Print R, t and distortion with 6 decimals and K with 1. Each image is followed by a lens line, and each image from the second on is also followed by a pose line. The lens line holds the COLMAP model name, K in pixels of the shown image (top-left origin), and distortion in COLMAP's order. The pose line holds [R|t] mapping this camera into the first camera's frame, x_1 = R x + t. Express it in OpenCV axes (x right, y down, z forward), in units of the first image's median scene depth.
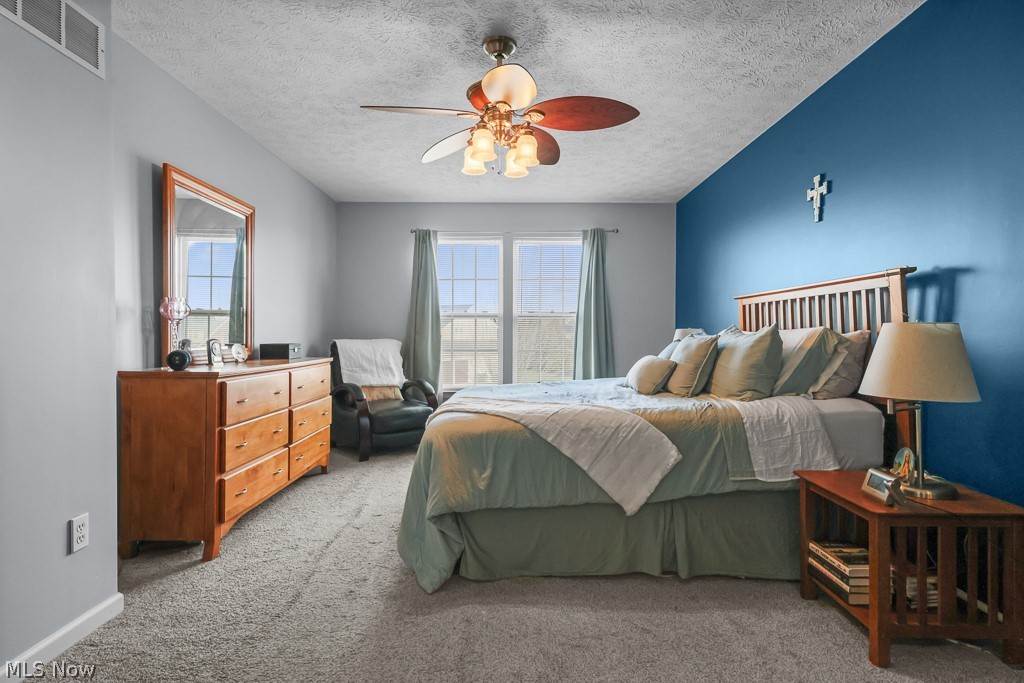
lens RADIAL K [[525.4, 0, 522.4], [0, 525.4, 344.8], [0, 0, 1]] dist [0.005232, 0.000896]
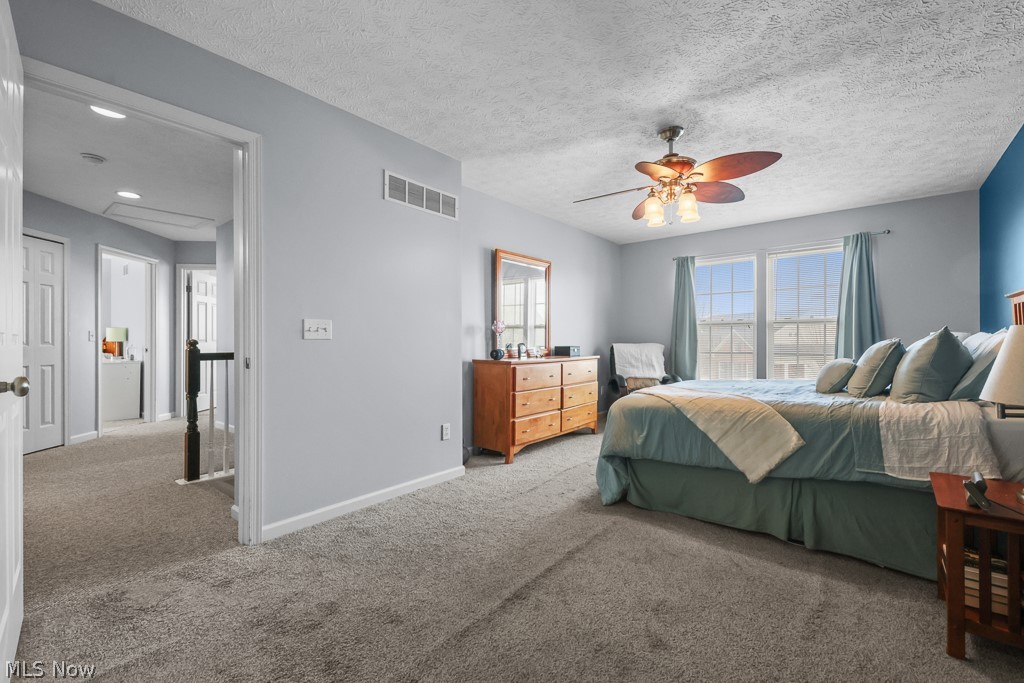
lens RADIAL K [[444.4, 0, 512.1], [0, 444.4, 342.1], [0, 0, 1]] dist [0.004151, -0.000622]
pose [[0.761707, -0.002298, -0.647918, 0.410568], [-0.006845, 0.999909, -0.011593, 0.003232], [0.647885, 0.013265, 0.761622, -0.167369]]
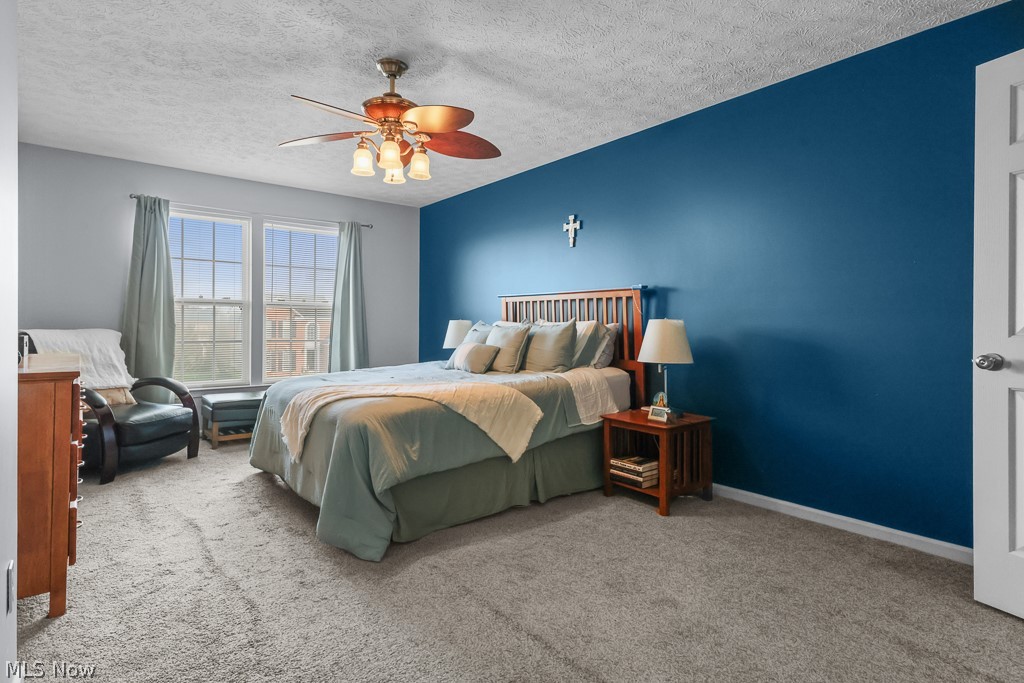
lens RADIAL K [[525.4, 0, 536.0], [0, 525.4, 330.0], [0, 0, 1]] dist [0.005232, 0.000896]
pose [[0.769757, -0.002884, 0.638331, -0.538485], [0.007346, 0.999964, -0.004340, -0.002554], [-0.638295, 0.008030, 0.769750, -0.050186]]
